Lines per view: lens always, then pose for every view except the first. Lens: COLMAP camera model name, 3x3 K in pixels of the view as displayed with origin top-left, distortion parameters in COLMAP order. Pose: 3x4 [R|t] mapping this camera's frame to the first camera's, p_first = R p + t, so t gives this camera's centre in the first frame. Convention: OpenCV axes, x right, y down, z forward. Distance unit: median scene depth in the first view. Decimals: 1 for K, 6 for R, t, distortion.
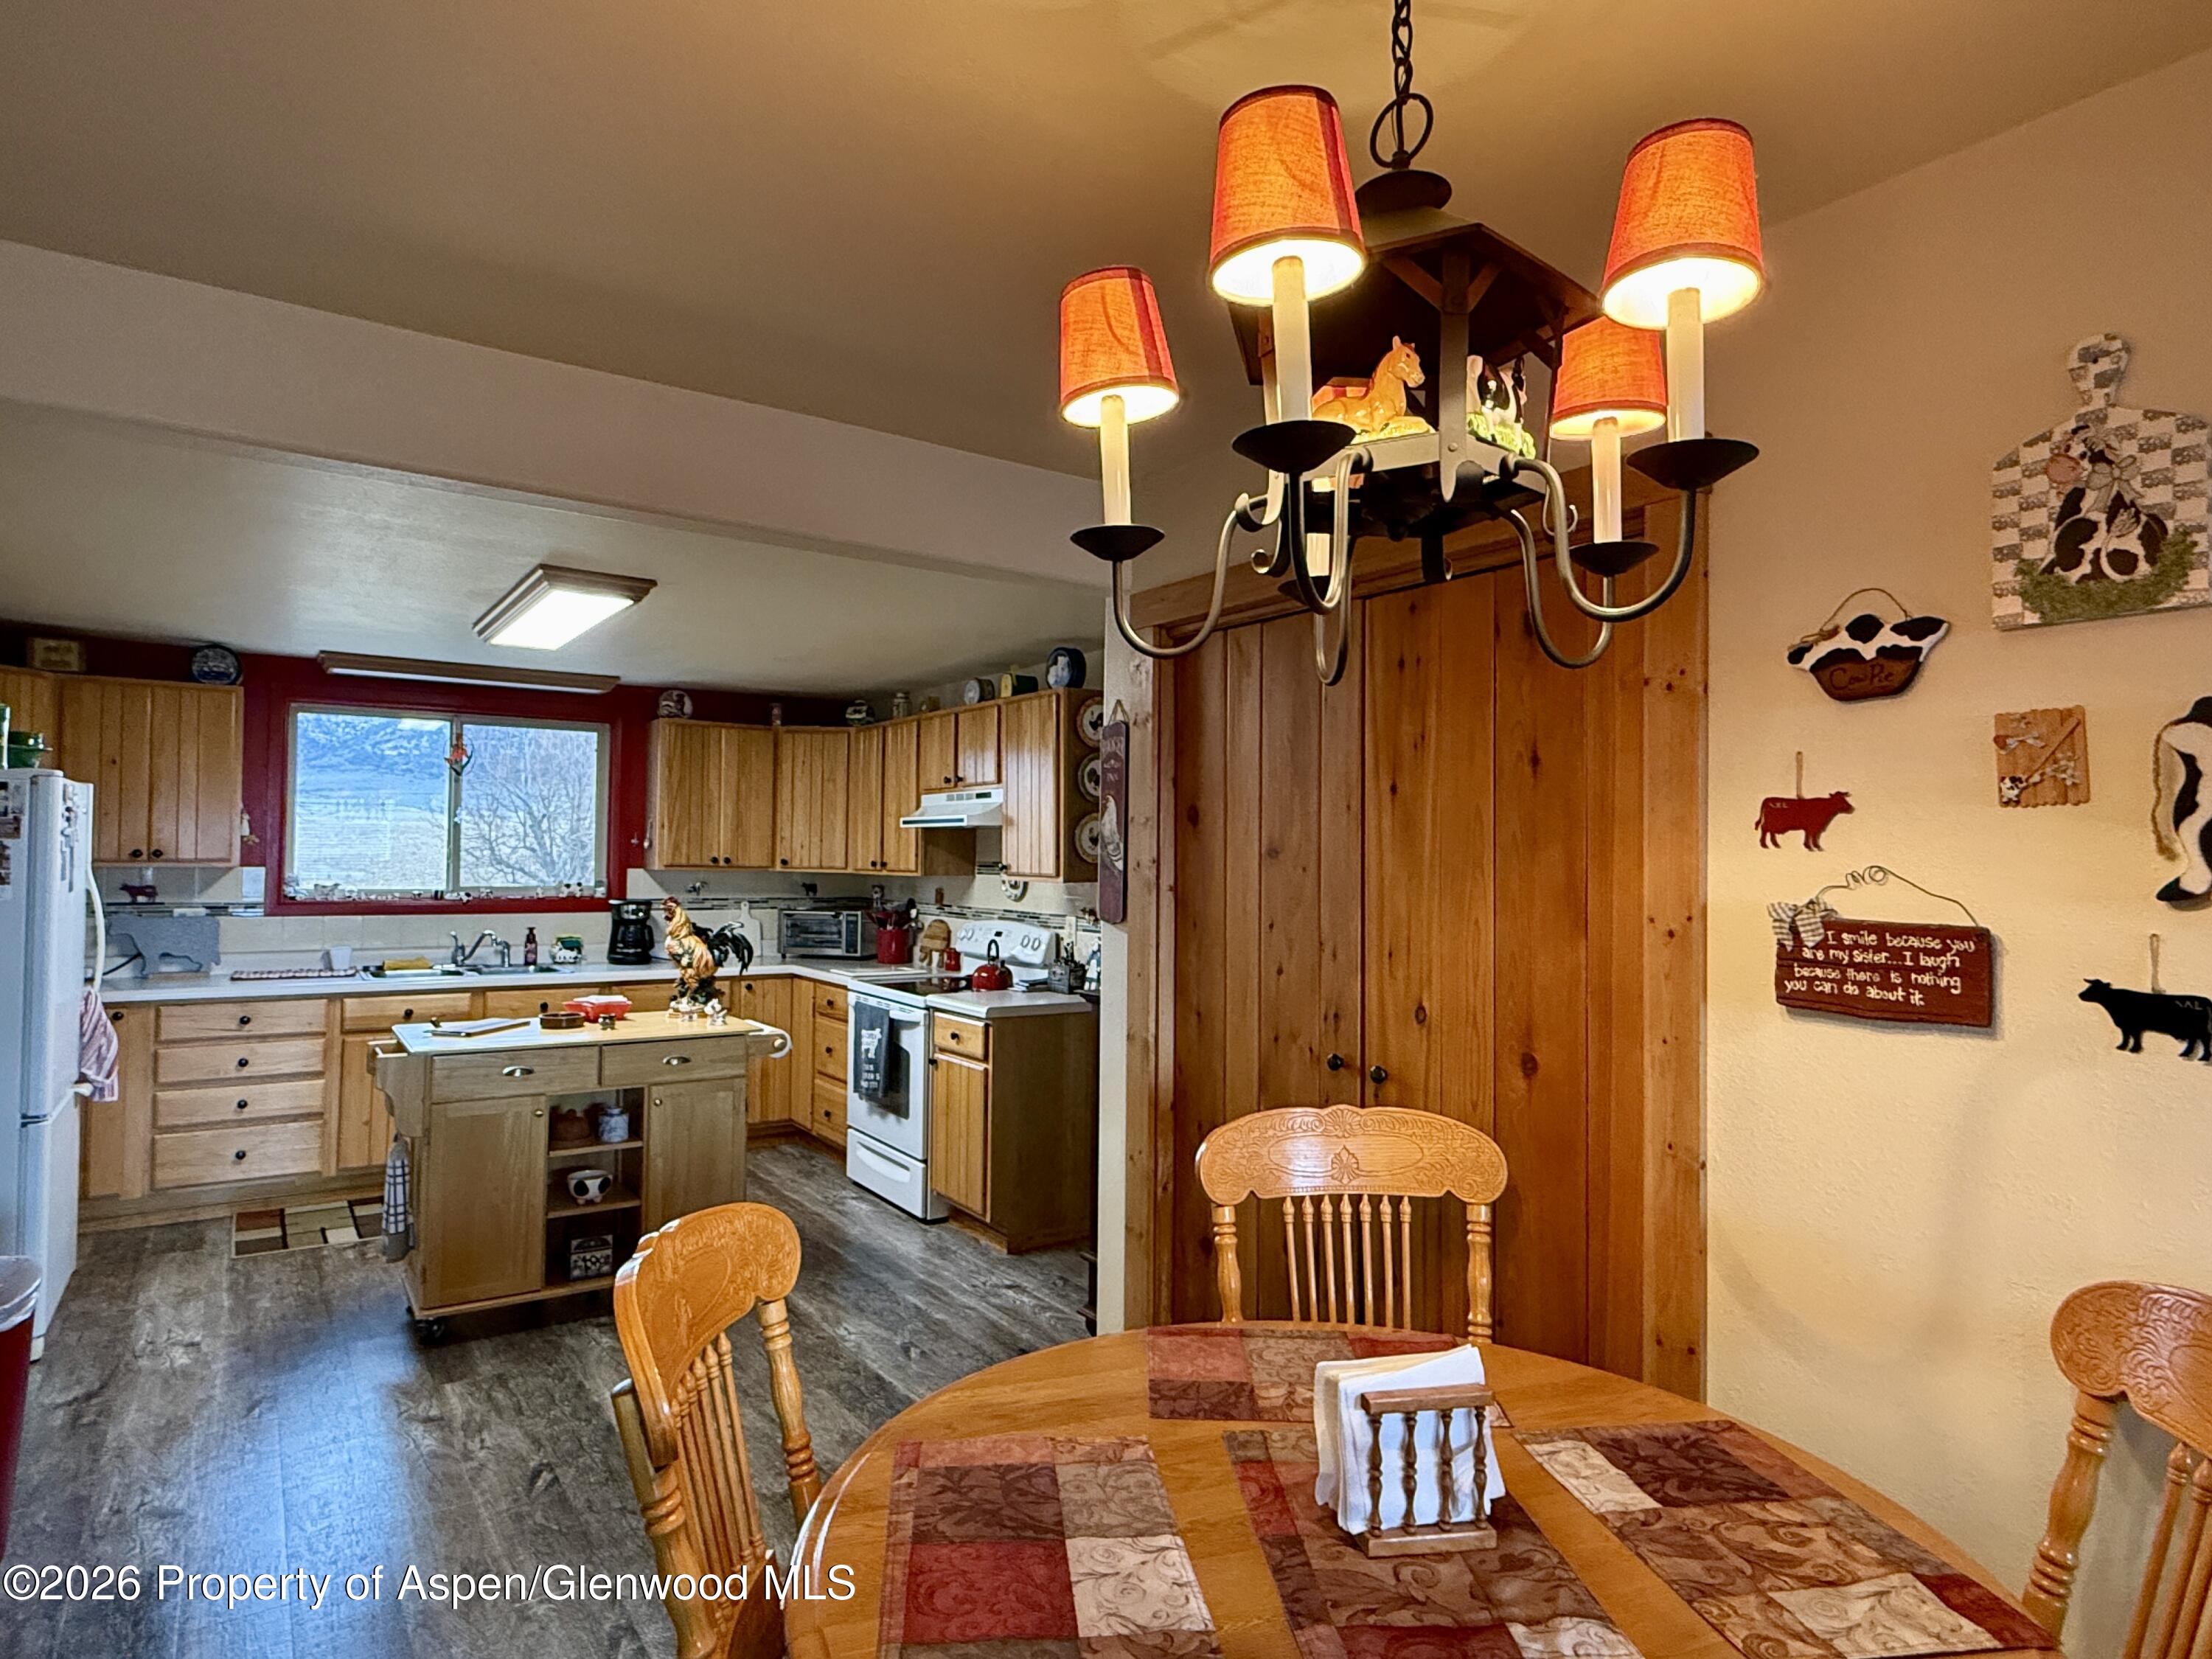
lens RADIAL K [[1222.5, 0, 1106.0], [0, 1222.5, 829.5], [0, 0, 1]] dist [0.001242, -0.002290]
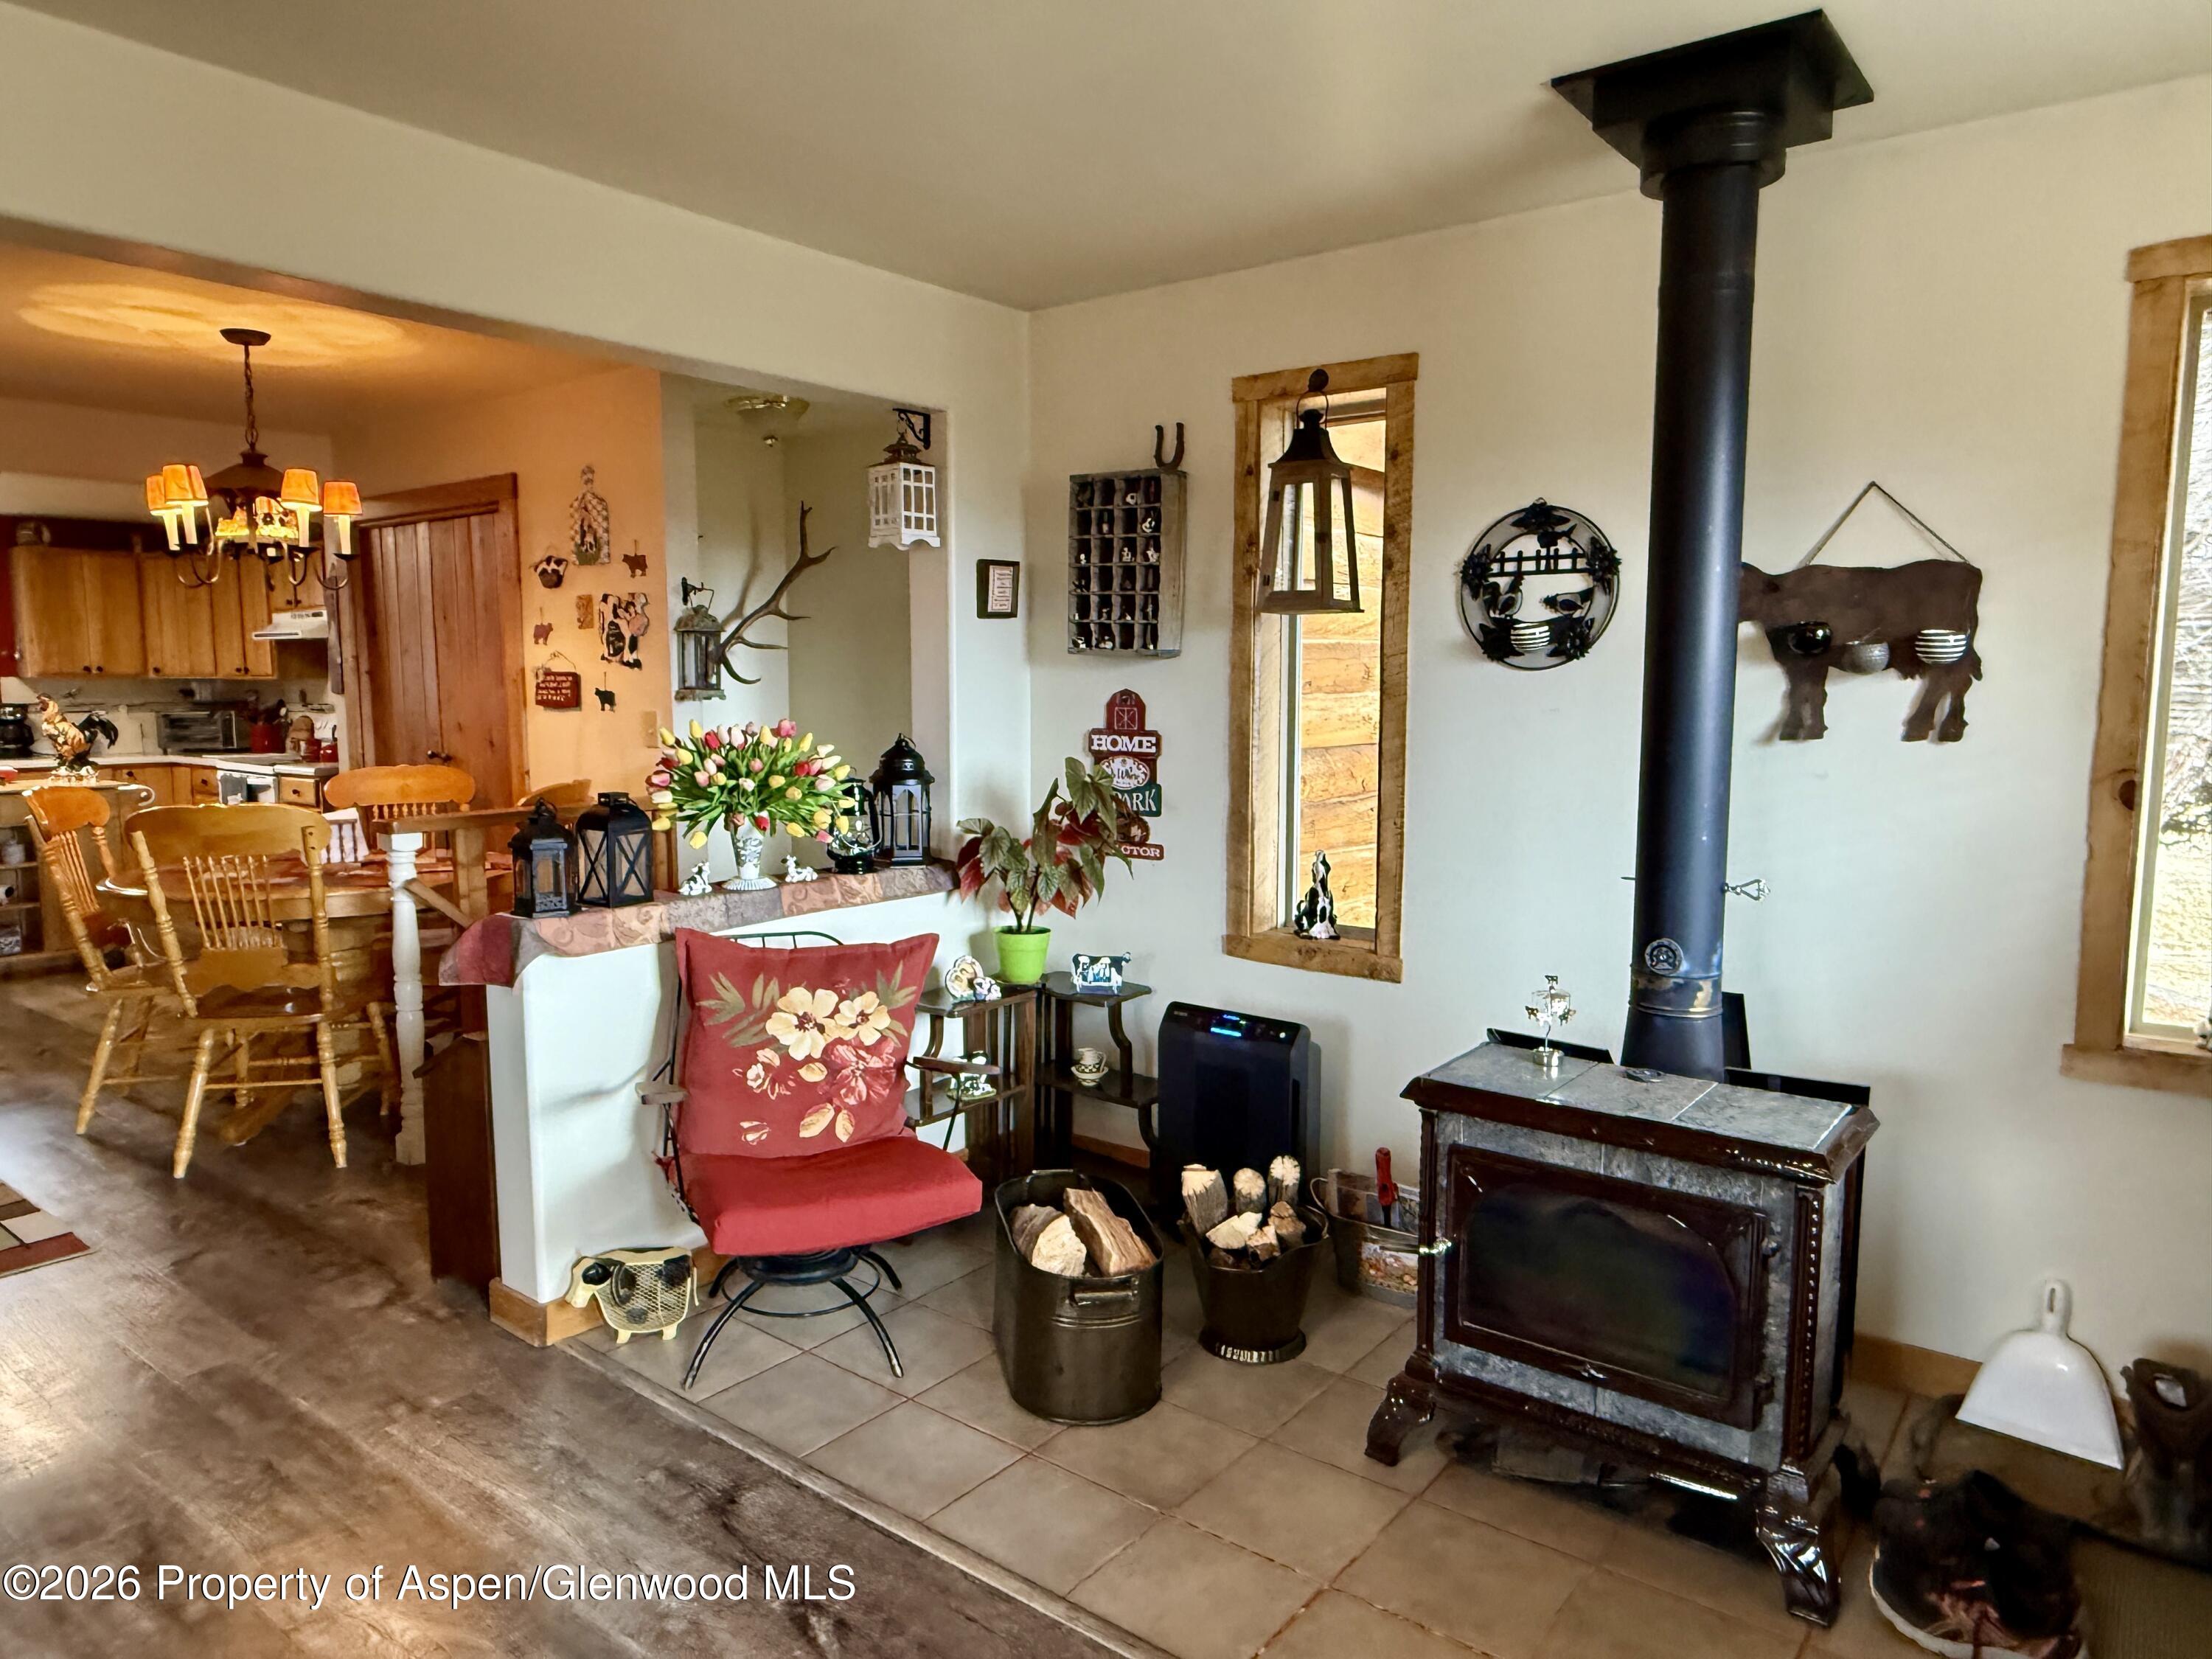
lens RADIAL K [[1433.0, 0, 1106.0], [0, 1433.0, 829.5], [0, 0, 1]] dist [-0.000077, 0.004401]
pose [[0.958859, -0.044363, 0.280394, 0.248730], [0.007200, 0.991197, 0.132200, 0.003113], [-0.283790, -0.124742, 0.950738, -0.670996]]
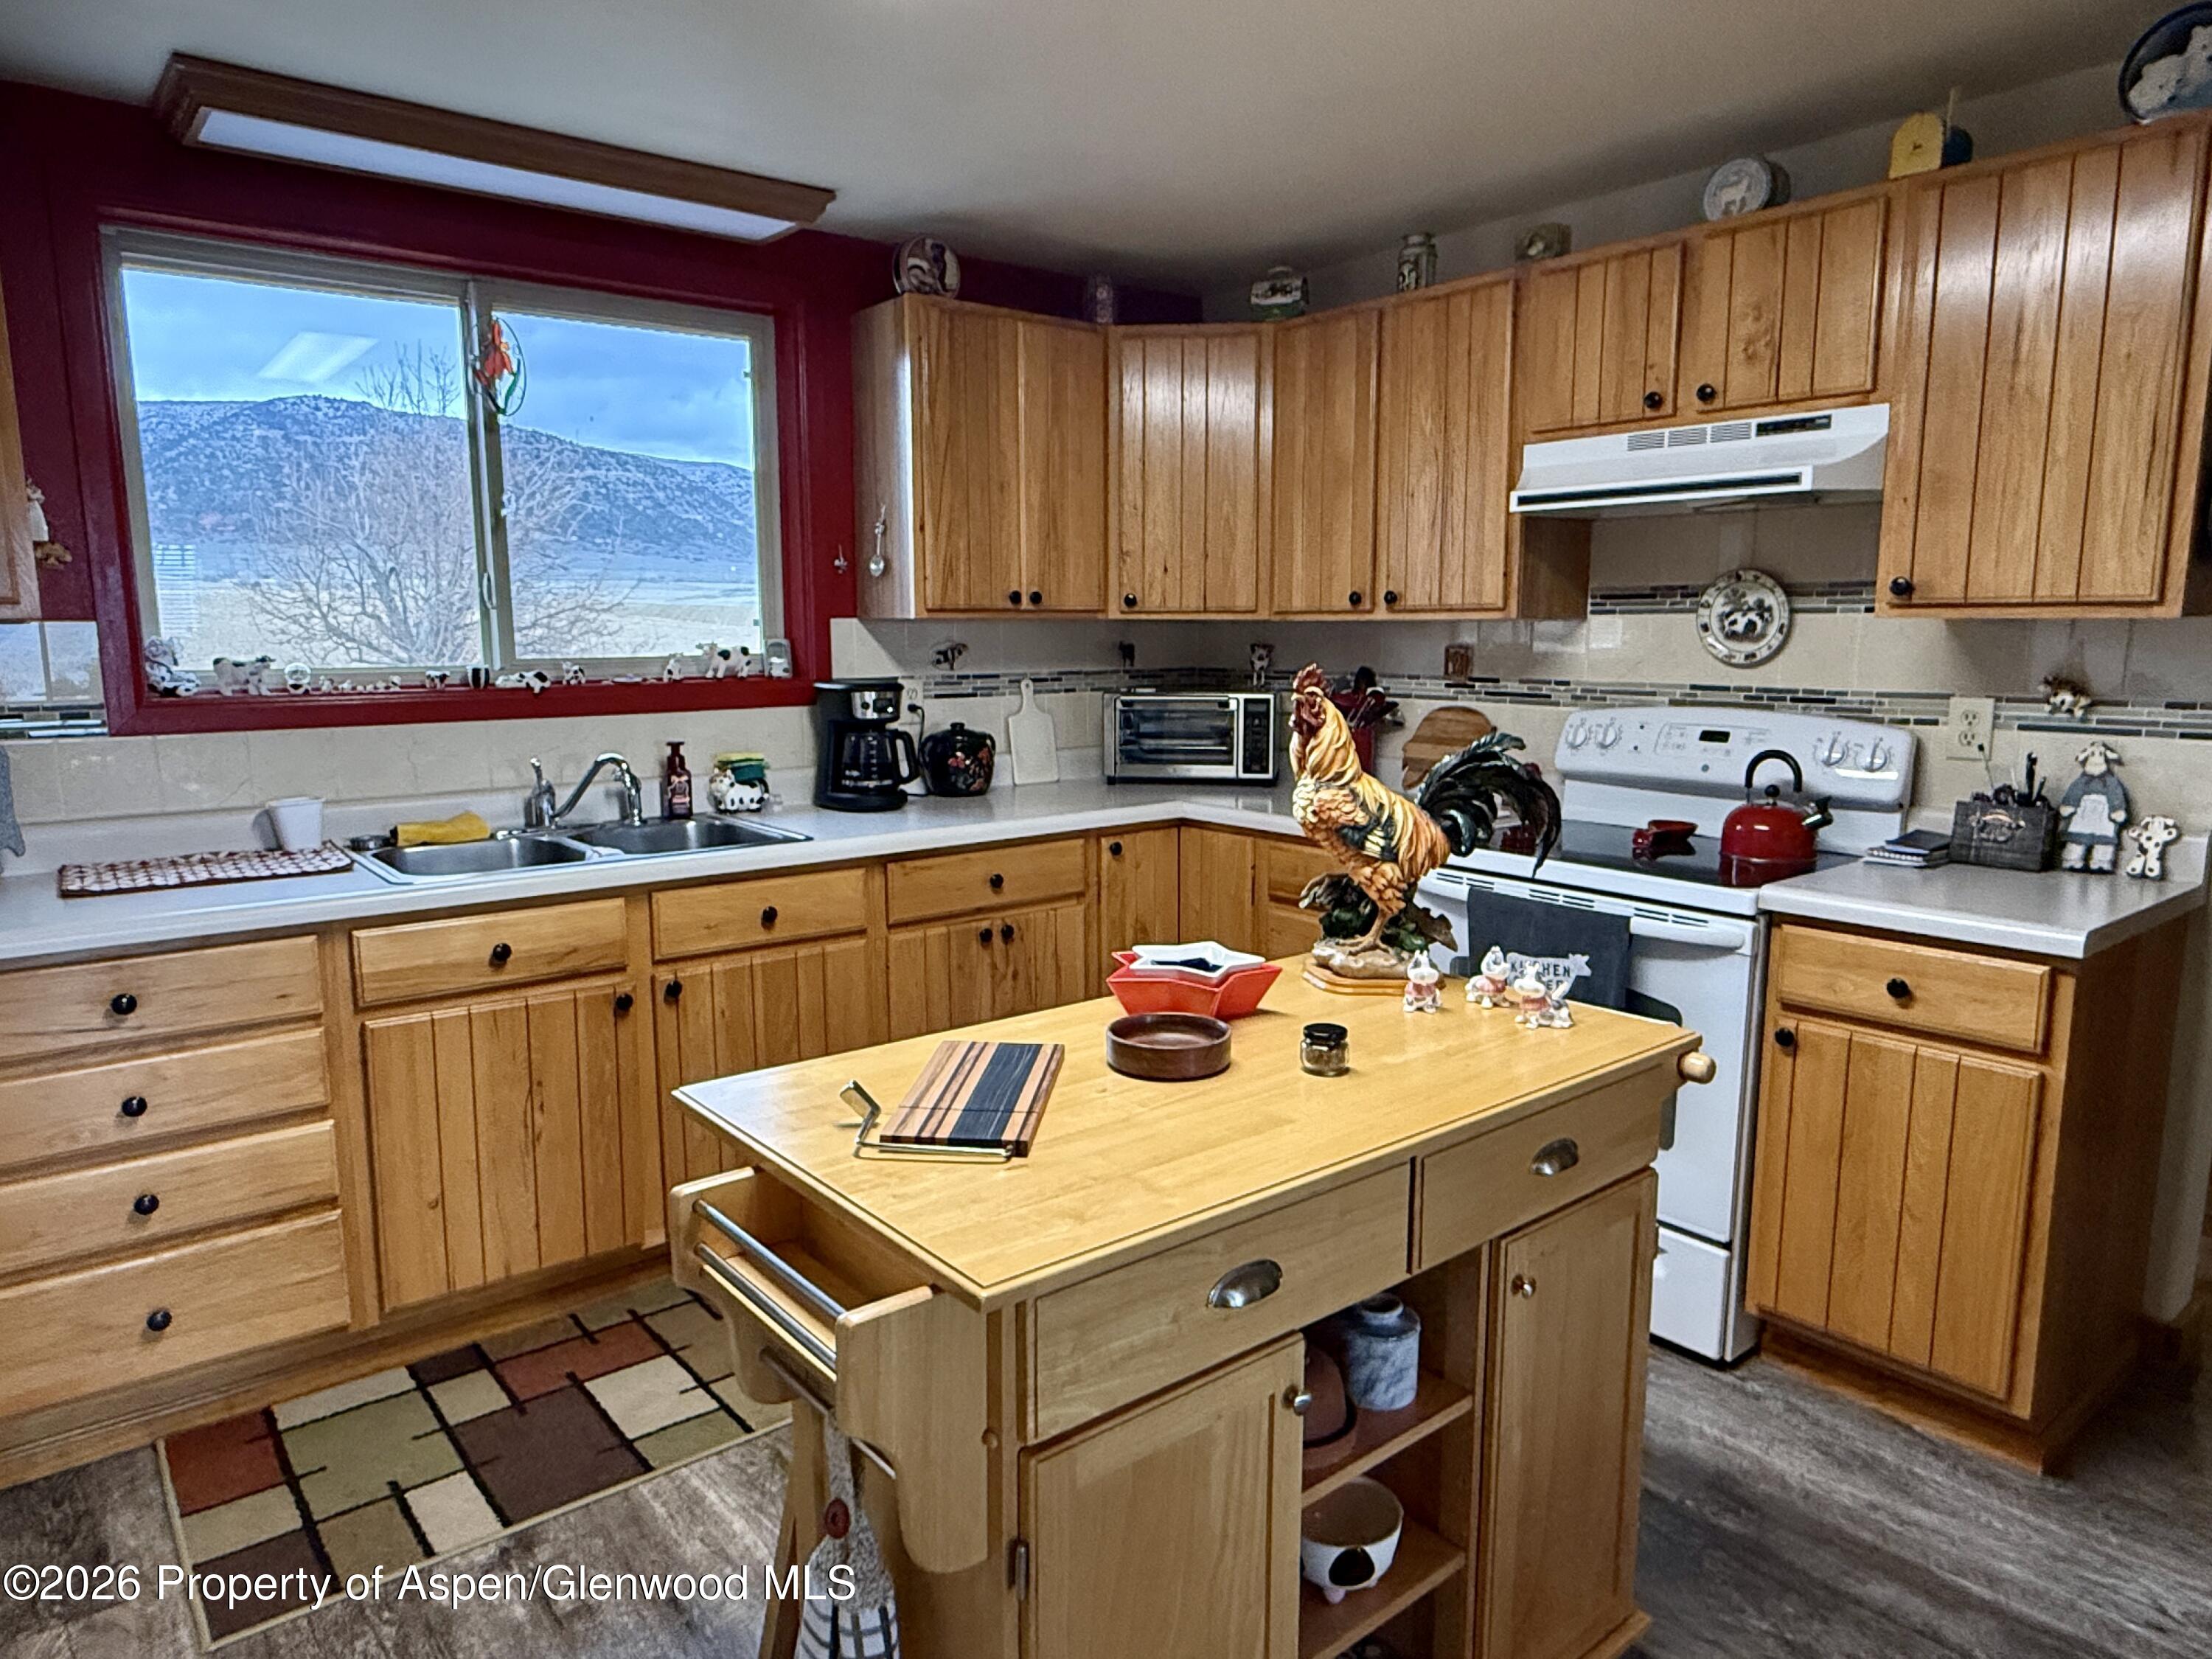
lens RADIAL K [[1380.1, 0, 1106.0], [0, 1380.1, 829.5], [0, 0, 1]] dist [-0.003382, 0.001460]
pose [[0.997257, -0.027657, 0.068654, -0.357310], [0.015434, 0.984876, 0.172571, 0.023895], [-0.072389, -0.171038, 0.982602, 0.470331]]
